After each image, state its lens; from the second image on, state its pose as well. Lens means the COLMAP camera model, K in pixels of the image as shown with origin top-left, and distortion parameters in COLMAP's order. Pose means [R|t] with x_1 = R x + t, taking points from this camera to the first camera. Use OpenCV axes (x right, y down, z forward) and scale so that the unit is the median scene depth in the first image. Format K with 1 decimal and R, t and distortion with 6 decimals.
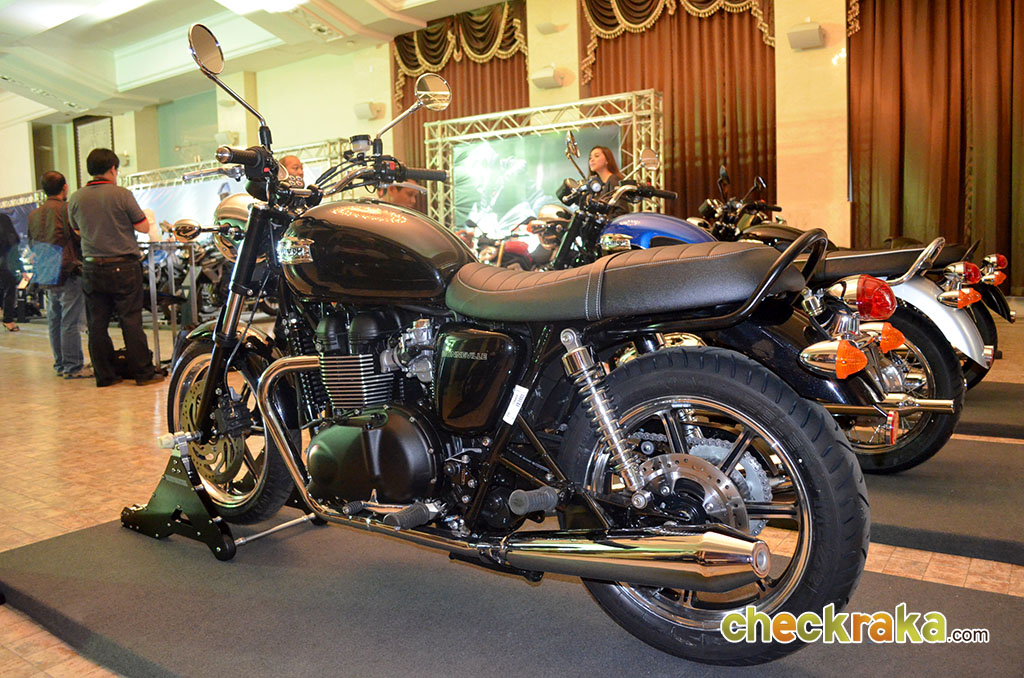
lens RADIAL K [[866.0, 0, 514.5], [0, 866.0, 338.2], [0, 0, 1]] dist [-0.086398, 0.013091]
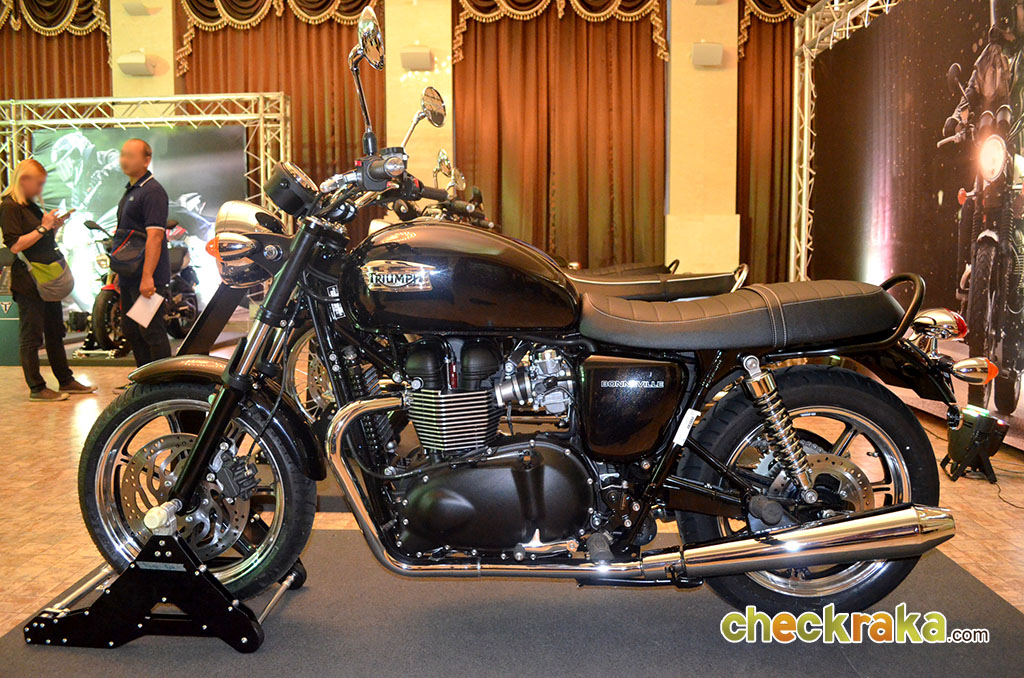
lens RADIAL K [[866.0, 0, 514.5], [0, 866.0, 338.2], [0, 0, 1]] dist [-0.086398, 0.013091]
pose [[0.813920, -0.033446, 0.580014, -0.173852], [0.034114, 0.999370, 0.009755, -0.011232], [-0.579975, 0.011847, 0.814548, 0.055210]]
